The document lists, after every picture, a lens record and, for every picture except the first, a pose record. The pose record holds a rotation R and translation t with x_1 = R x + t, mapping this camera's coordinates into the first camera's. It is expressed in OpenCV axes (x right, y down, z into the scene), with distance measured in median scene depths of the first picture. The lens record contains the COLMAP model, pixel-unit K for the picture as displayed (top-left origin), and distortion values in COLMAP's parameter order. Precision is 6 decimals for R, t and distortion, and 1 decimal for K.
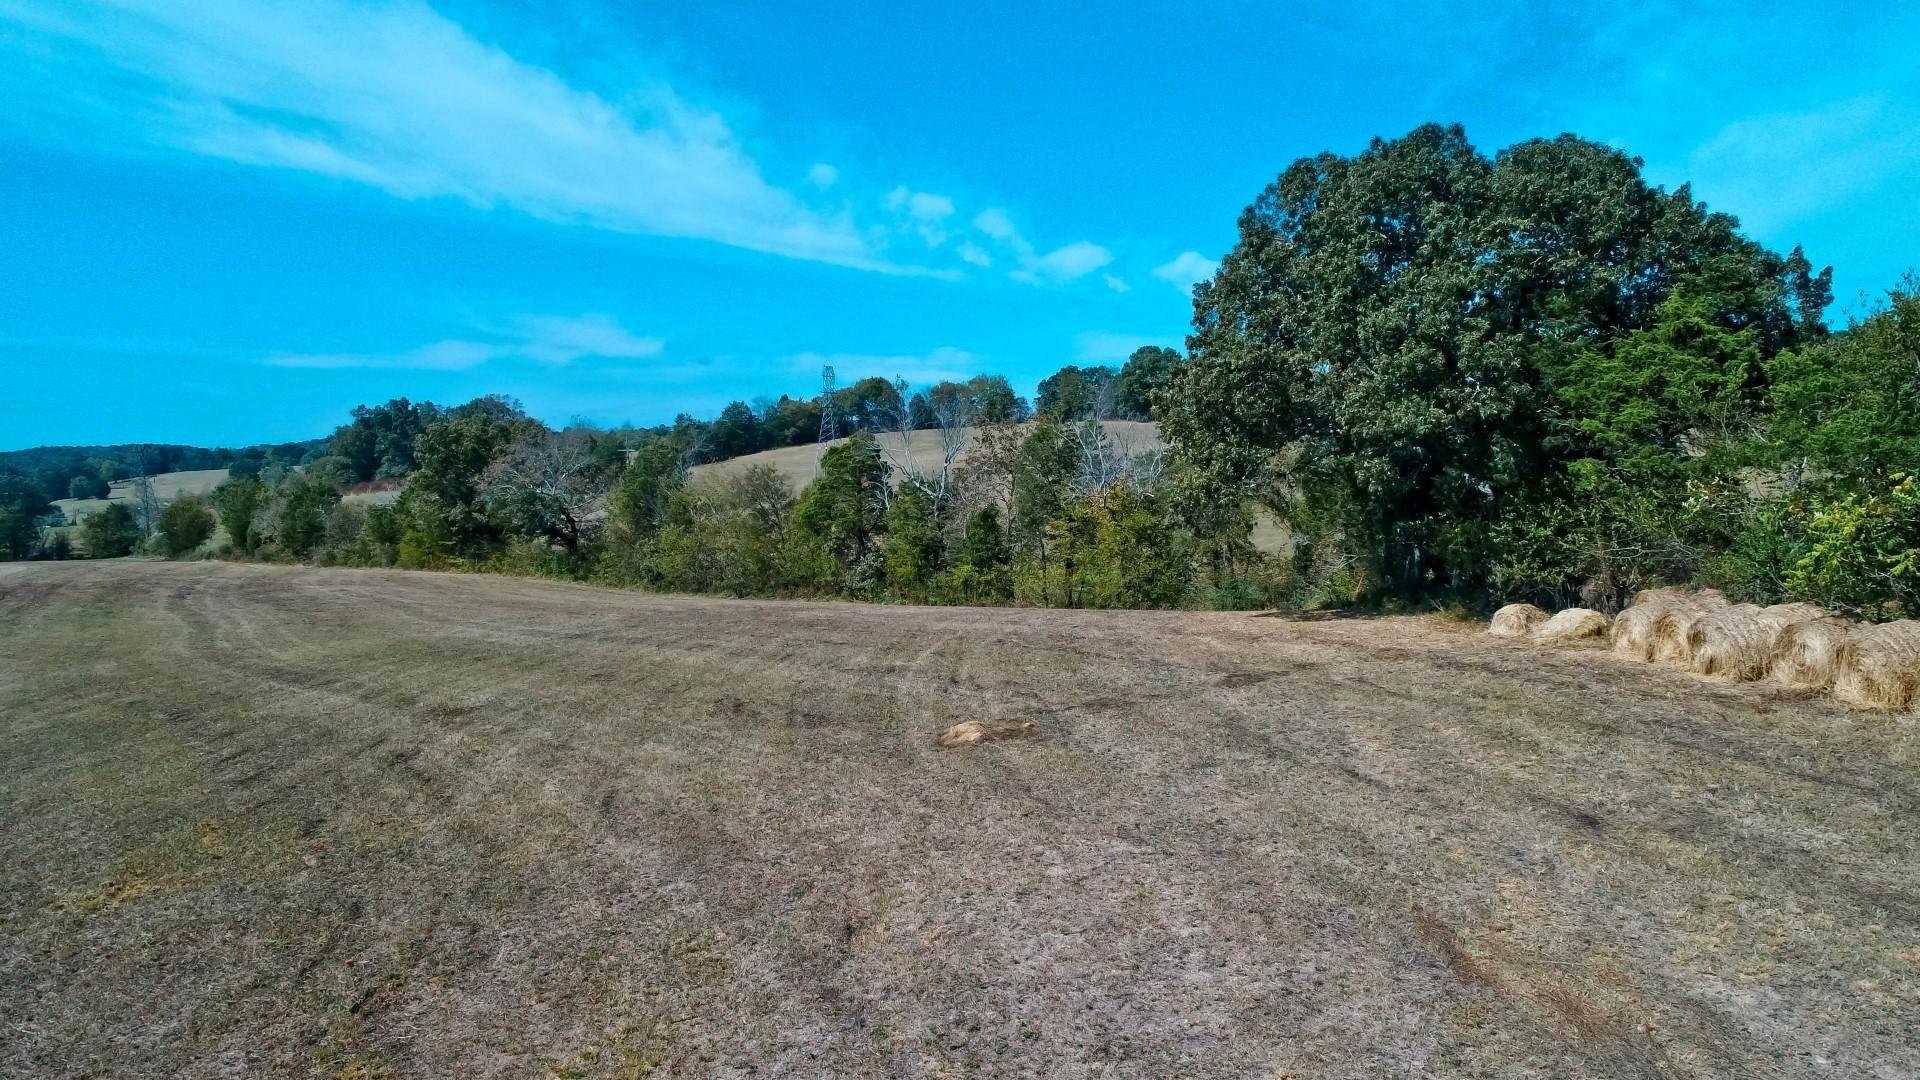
lens RADIAL K [[1289.0, 0, 955.5], [0, 1289.0, 523.0], [0, 0, 1]] dist [-0.004576, 0.001910]
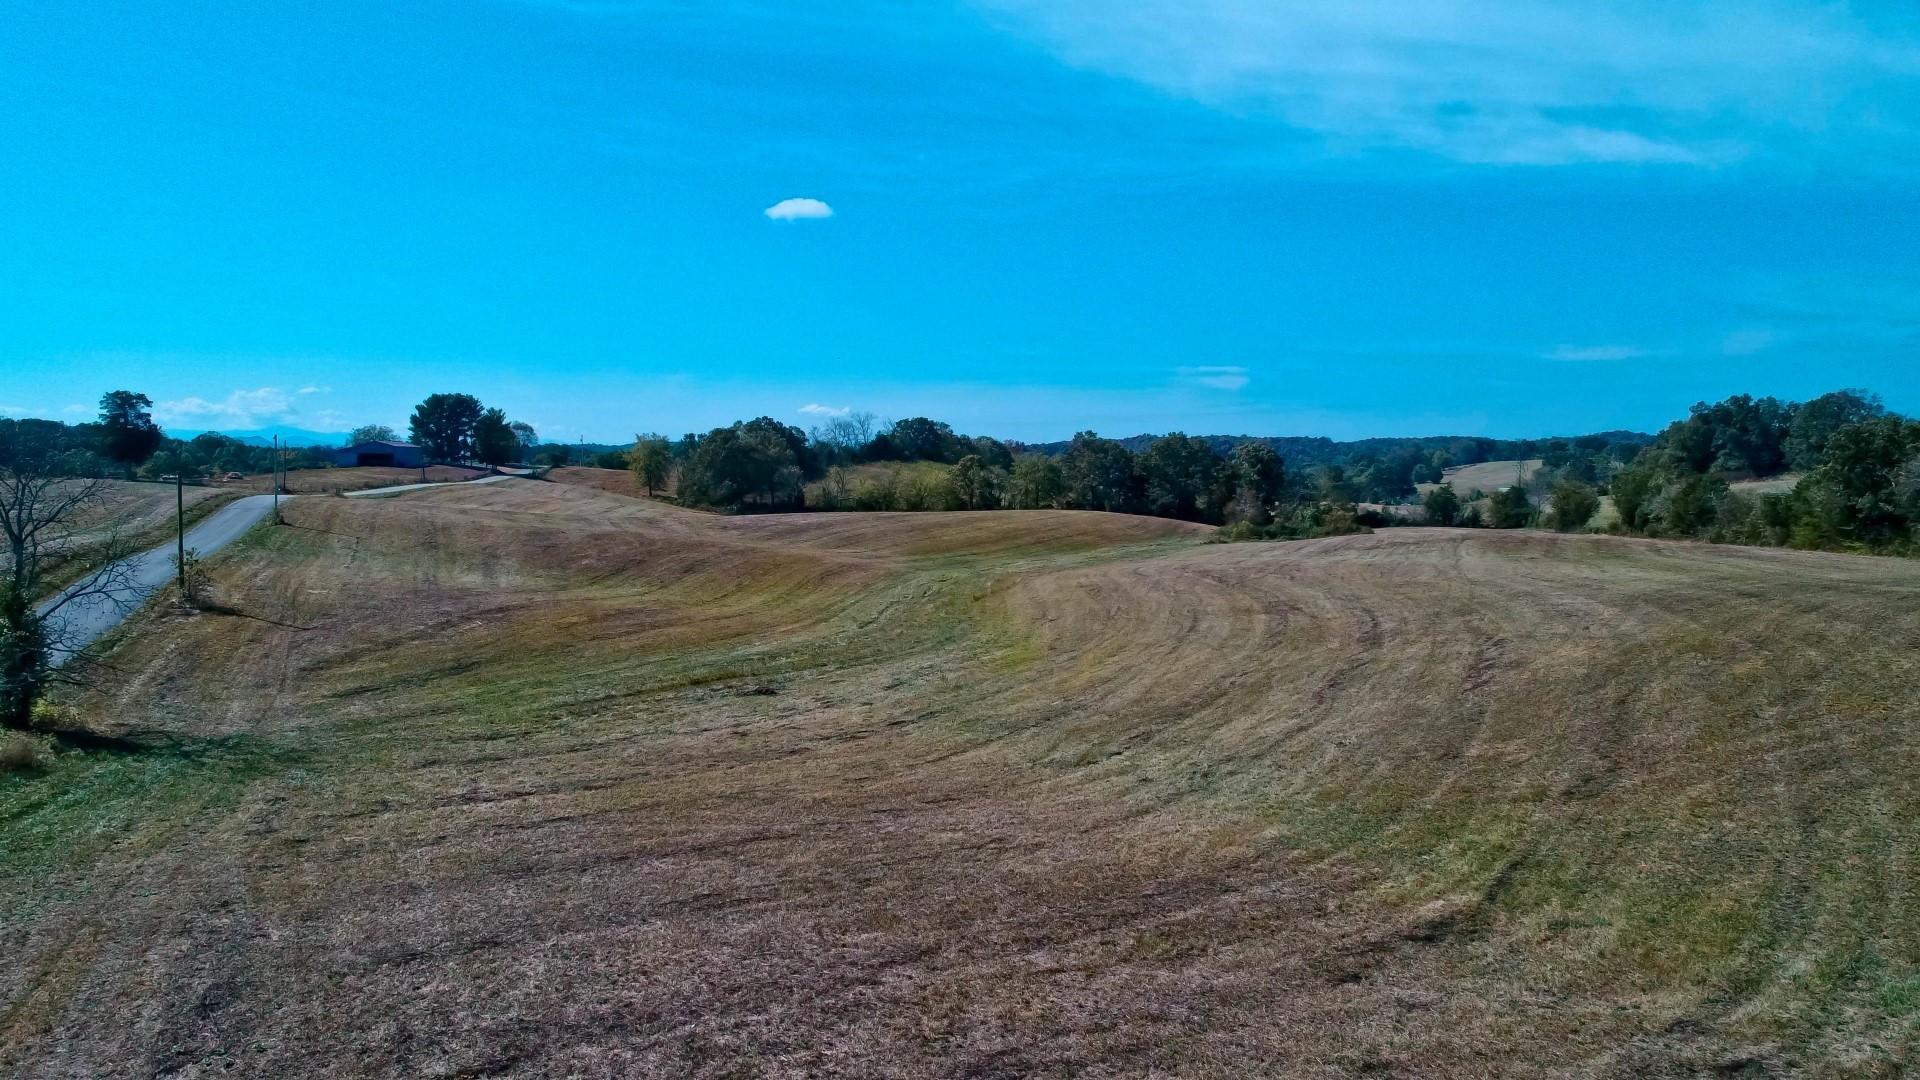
lens RADIAL K [[1284.4, 0, 953.5], [0, 1284.4, 544.7], [0, 0, 1]] dist [-0.001345, -0.003383]
pose [[0.604119, 0.068531, -0.793942, 0.025045], [-0.050239, 0.997589, 0.047882, 0.010876], [0.795309, 0.010961, 0.606105, -0.234208]]
